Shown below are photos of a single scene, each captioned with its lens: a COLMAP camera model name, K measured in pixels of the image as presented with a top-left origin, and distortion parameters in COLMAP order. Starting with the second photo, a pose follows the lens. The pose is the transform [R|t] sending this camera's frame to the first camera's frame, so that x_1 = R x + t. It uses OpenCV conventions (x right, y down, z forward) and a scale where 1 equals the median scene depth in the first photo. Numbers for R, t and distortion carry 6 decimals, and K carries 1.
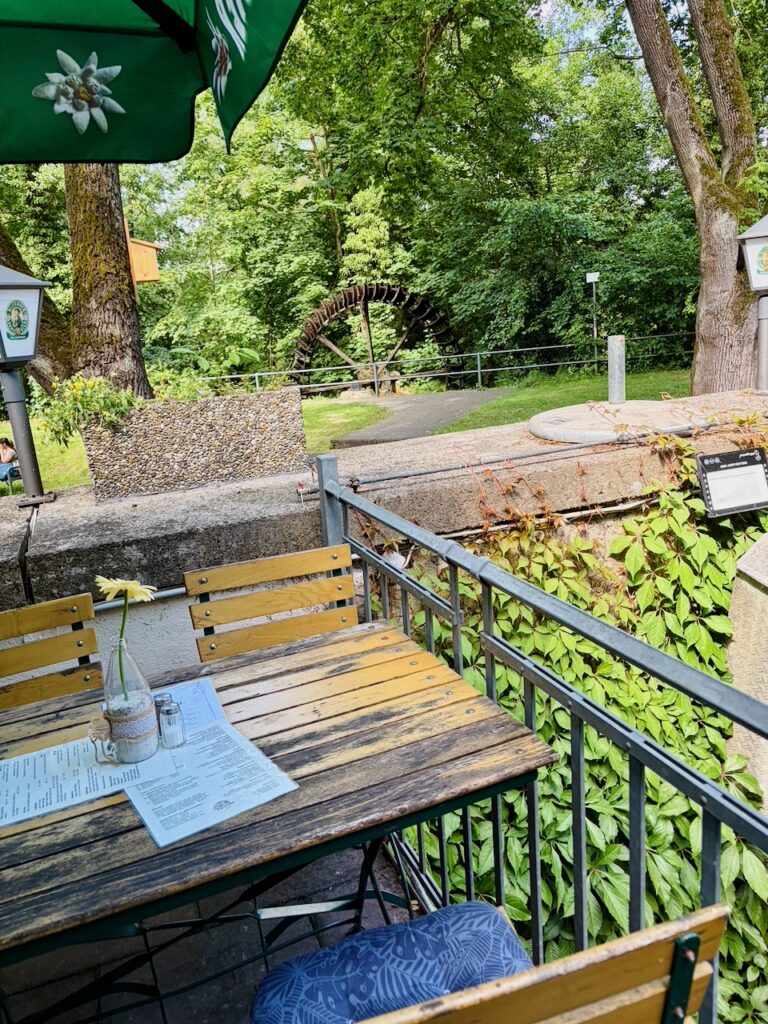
lens RADIAL K [[750.5, 0, 384.0], [0, 750.5, 512.0], [0, 0, 1]] dist [0.010846, -0.004435]
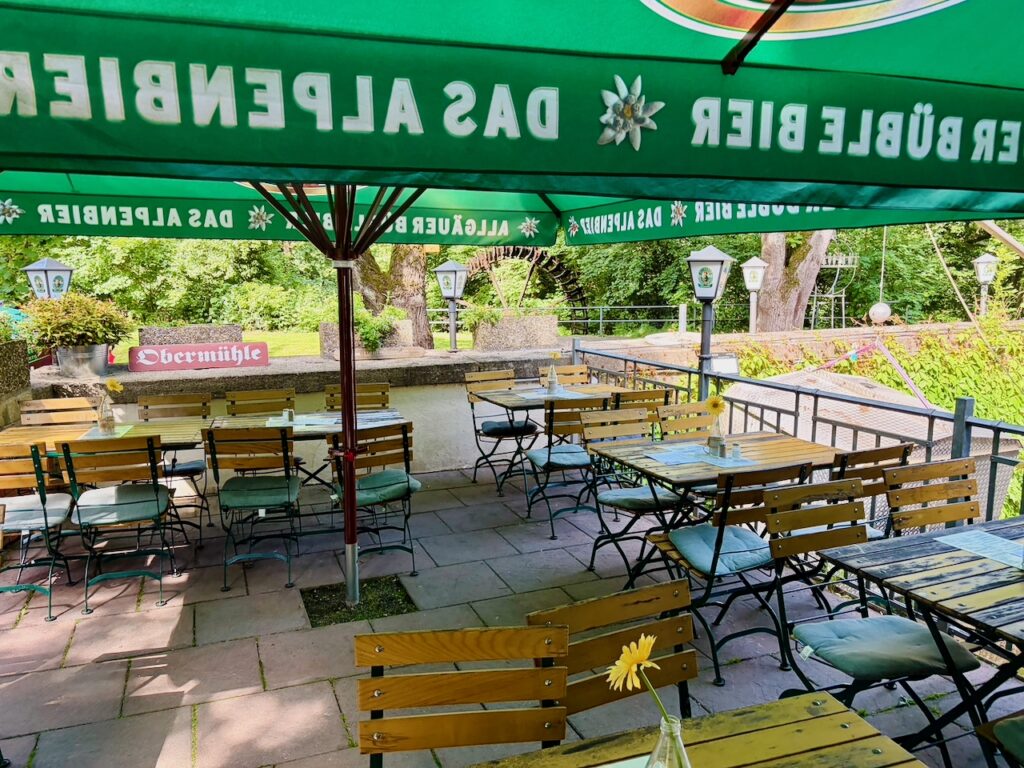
lens RADIAL K [[750.5, 0, 512.0], [0, 750.5, 384.0], [0, 0, 1]] dist [0.010846, -0.004435]
pose [[0.996832, 0.074622, 0.027538, -0.042955], [-0.071600, 0.992611, -0.097961, 0.044109], [-0.034645, 0.095679, 0.994809, -0.203121]]
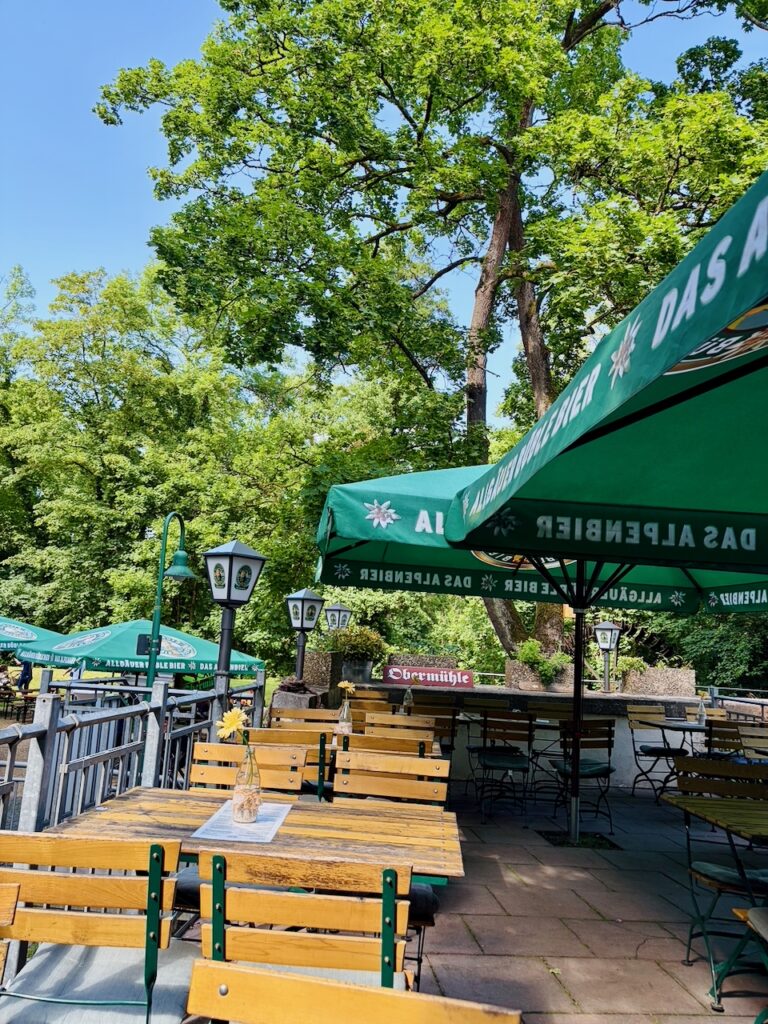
lens RADIAL K [[750.5, 0, 384.0], [0, 750.5, 512.0], [0, 0, 1]] dist [0.010846, -0.004435]
pose [[0.958932, 0.098577, -0.265955, -0.083903], [-0.196700, 0.906673, -0.373167, 0.095961], [0.204348, 0.410155, 0.888828, -0.331949]]
